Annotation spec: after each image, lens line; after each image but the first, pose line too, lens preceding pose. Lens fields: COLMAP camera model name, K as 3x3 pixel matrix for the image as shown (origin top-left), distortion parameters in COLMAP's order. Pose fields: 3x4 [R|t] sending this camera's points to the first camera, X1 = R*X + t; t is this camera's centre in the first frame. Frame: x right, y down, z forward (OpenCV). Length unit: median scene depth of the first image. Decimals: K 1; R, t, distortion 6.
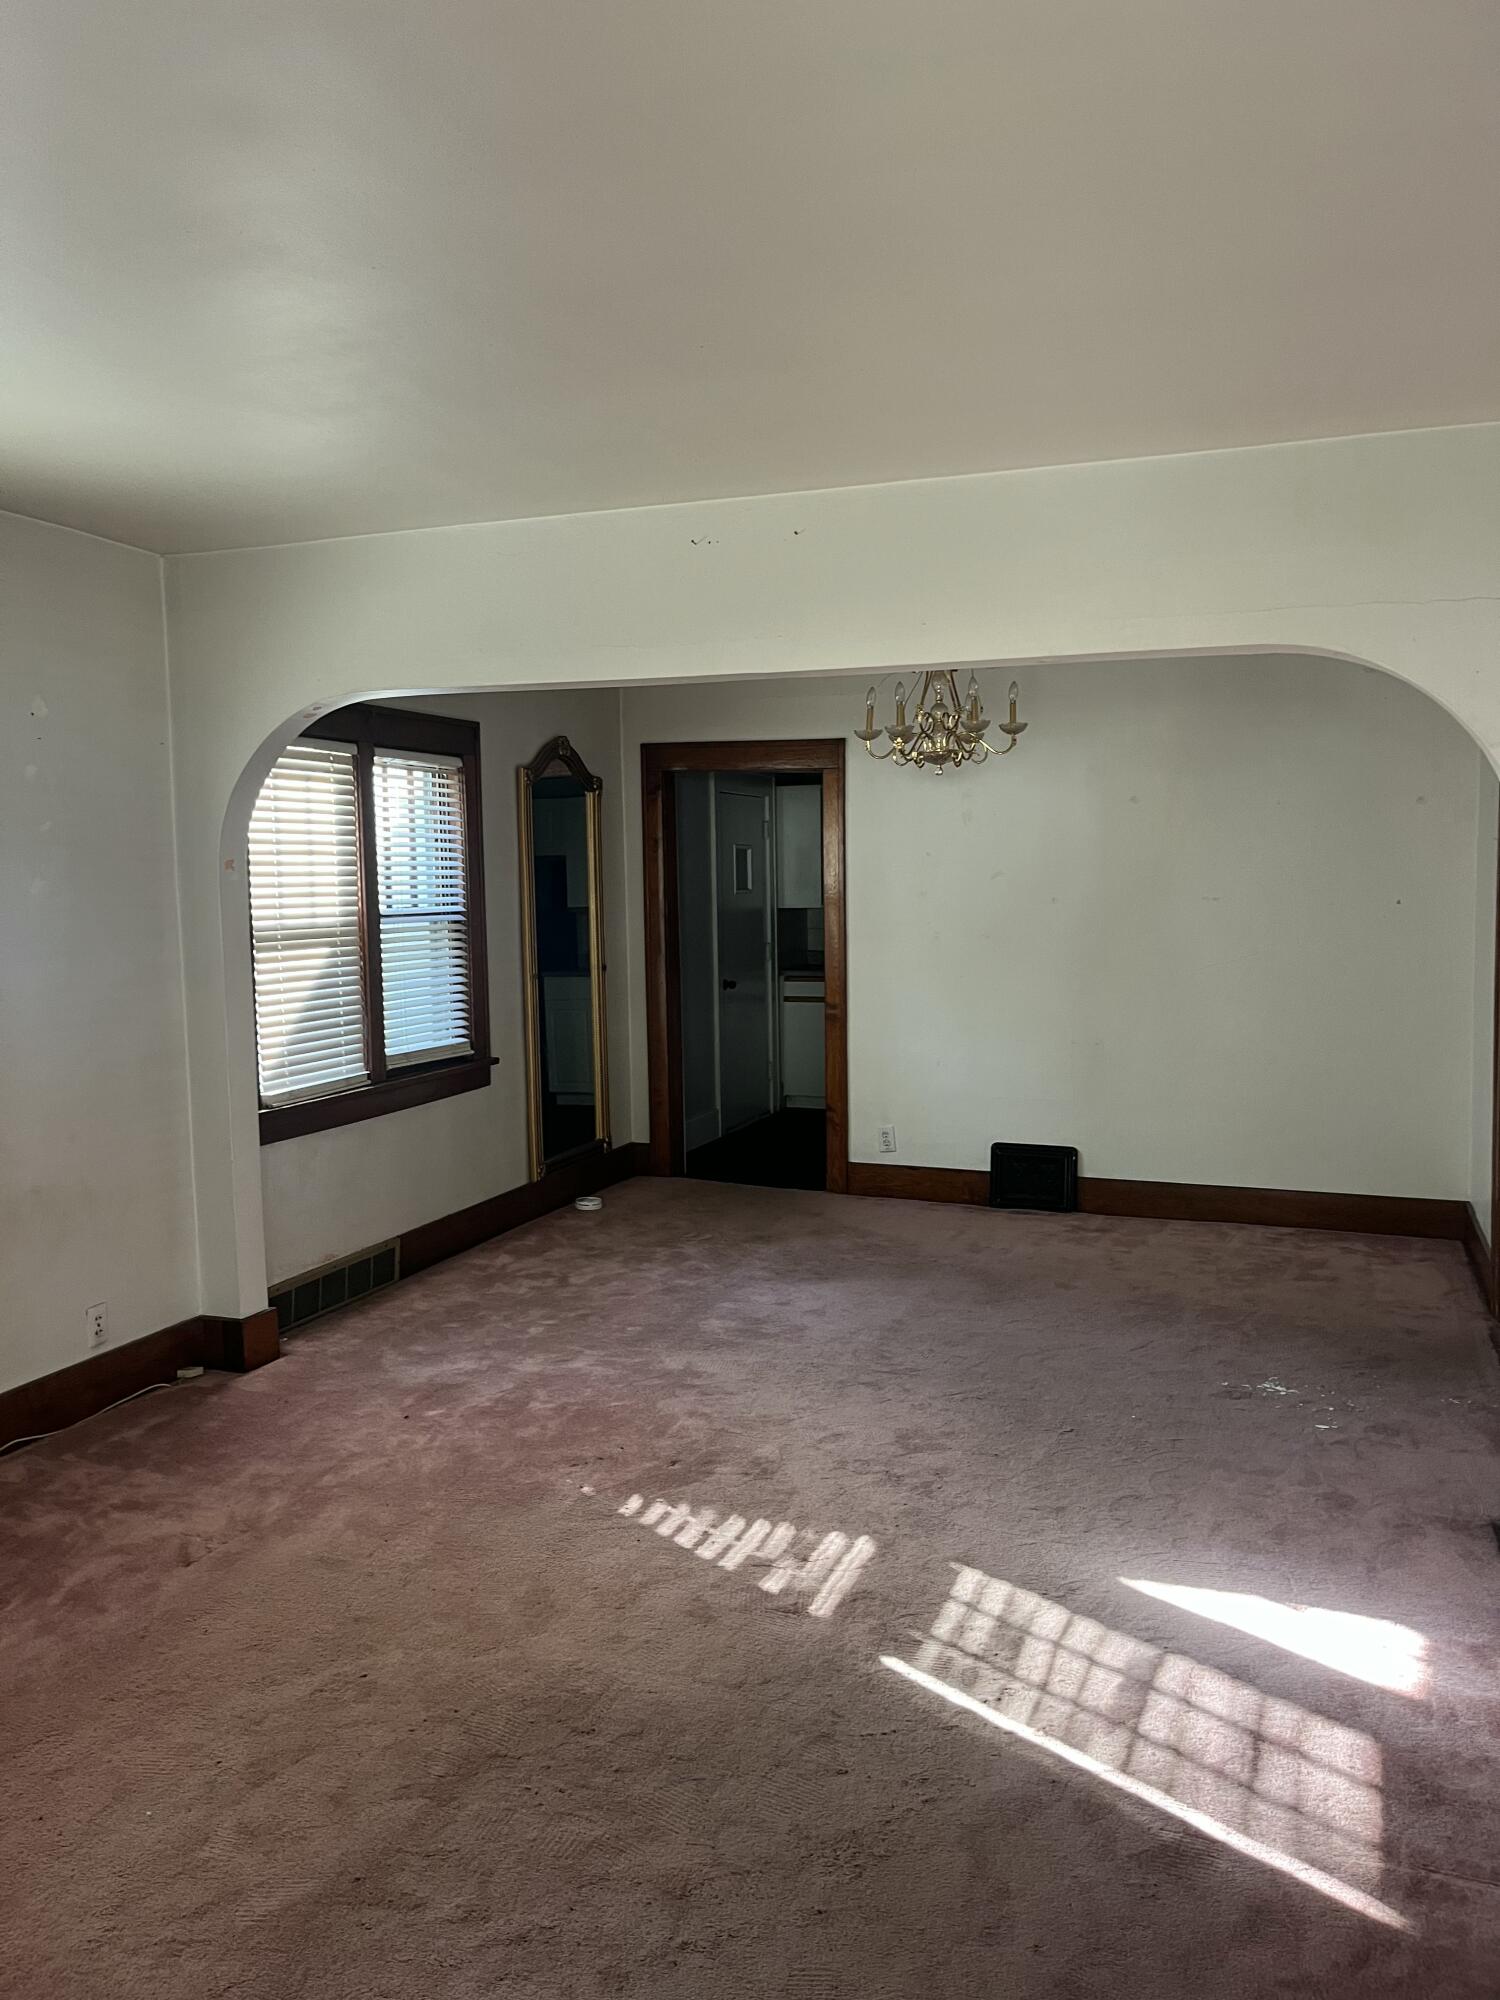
lens RADIAL K [[1499.5, 0, 749.3], [0, 1499.5, 961.7], [0, 0, 1]] dist [0.054292, -0.059698]
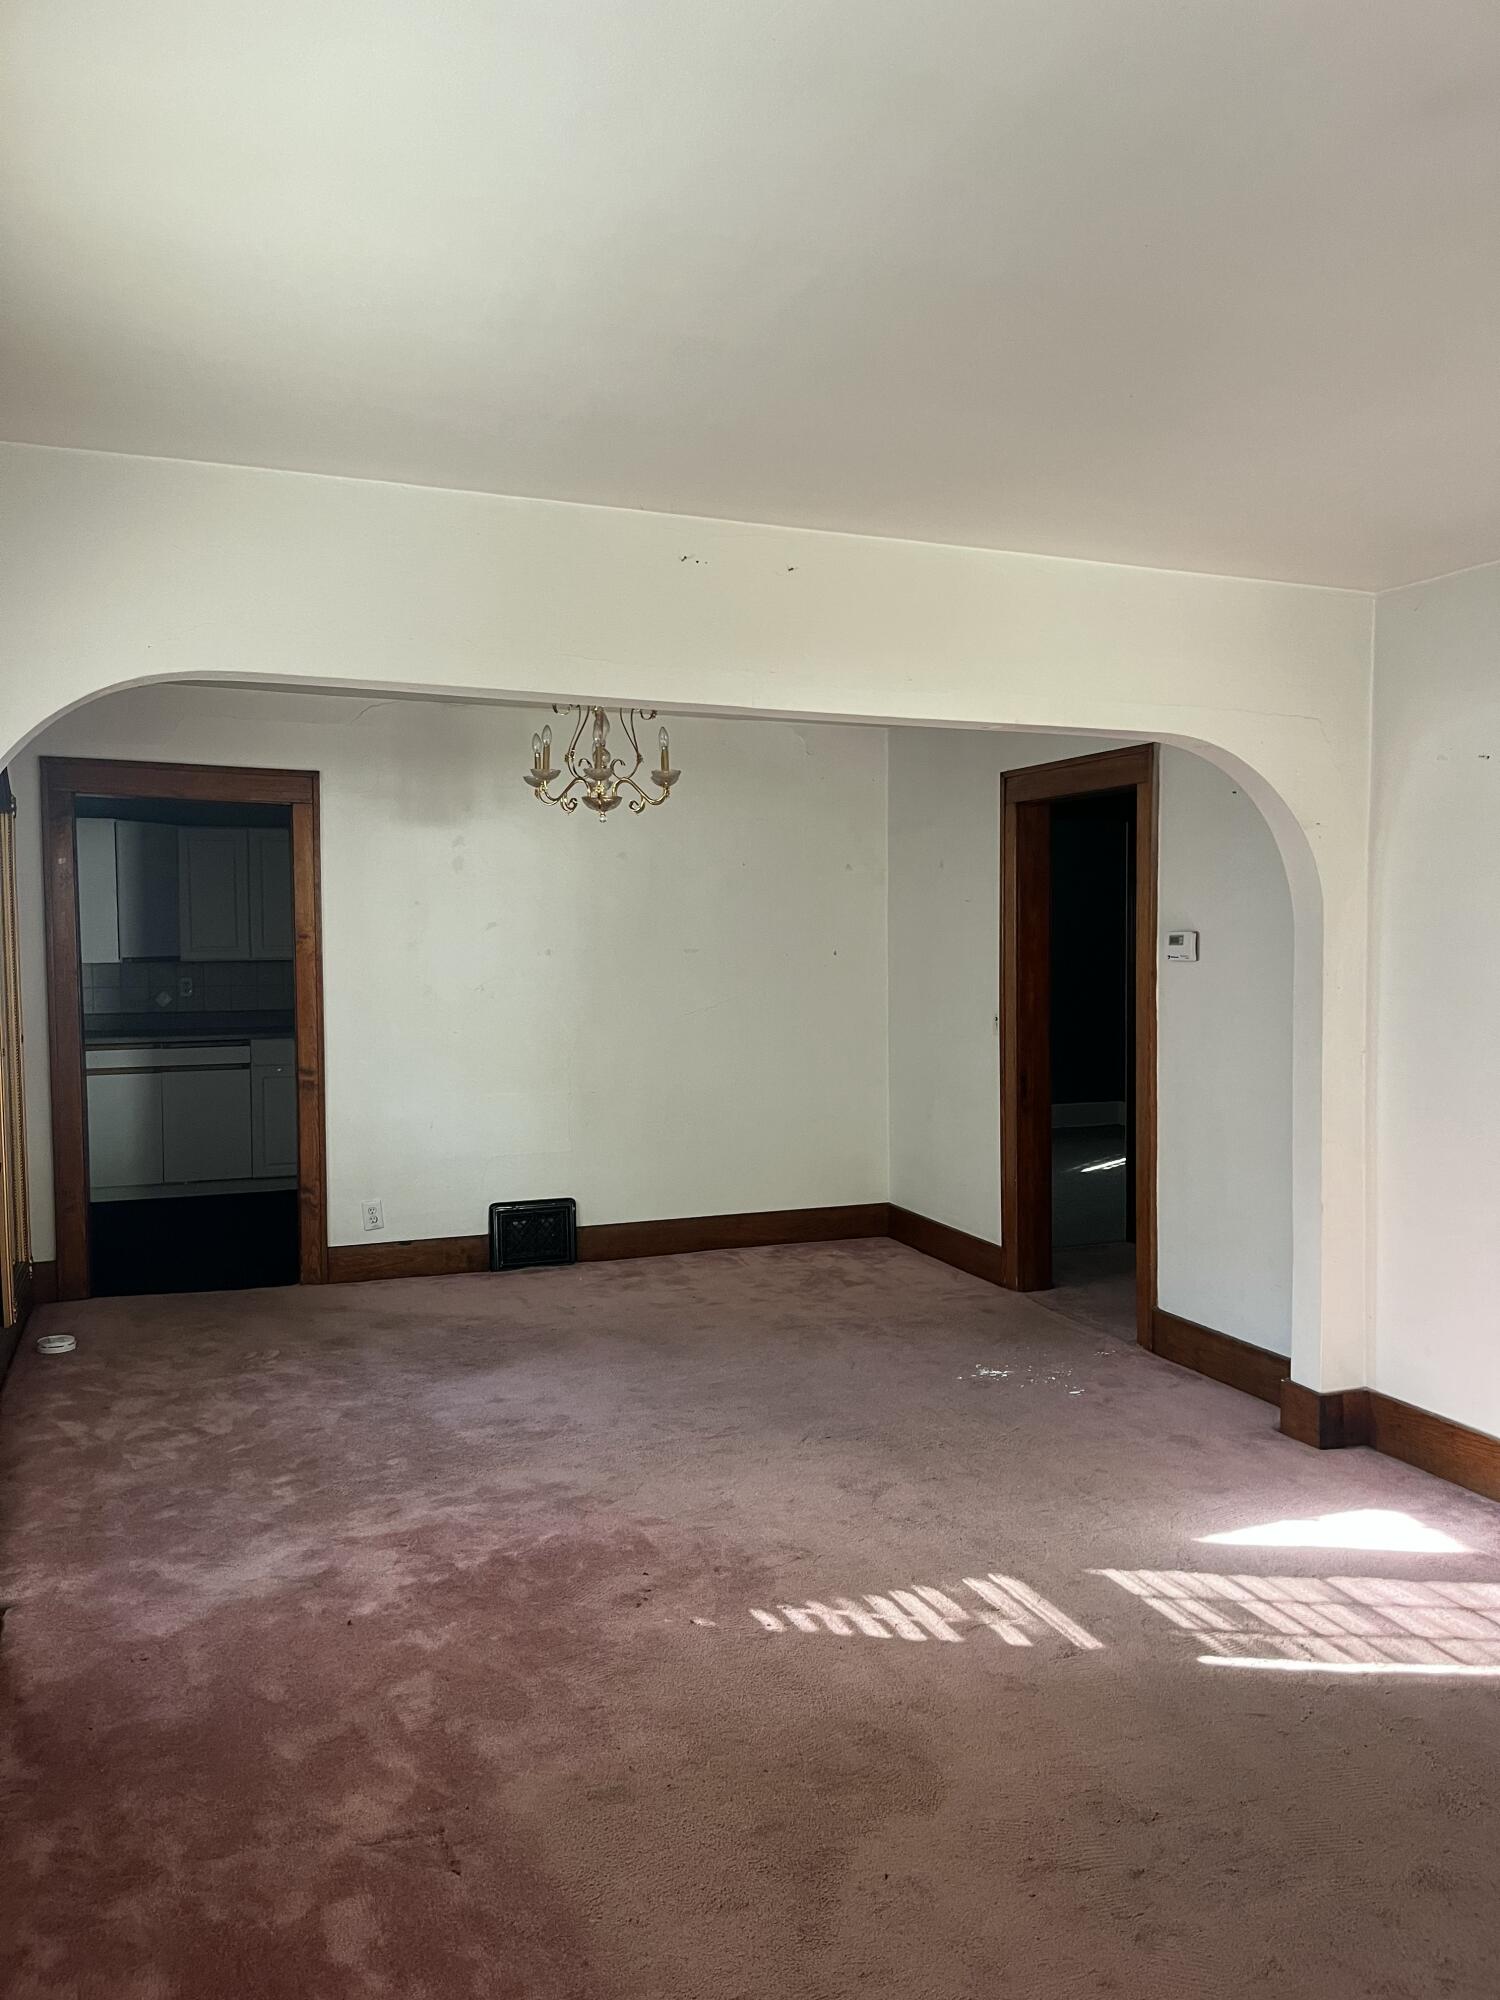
lens RADIAL K [[1499.5, 0, 749.3], [0, 1499.5, 961.7], [0, 0, 1]] dist [0.054292, -0.059698]
pose [[0.741869, -0.006994, 0.670508, -0.516176], [0.034501, 0.999019, -0.027753, -0.002155], [-0.669656, 0.043722, 0.741383, 0.250986]]
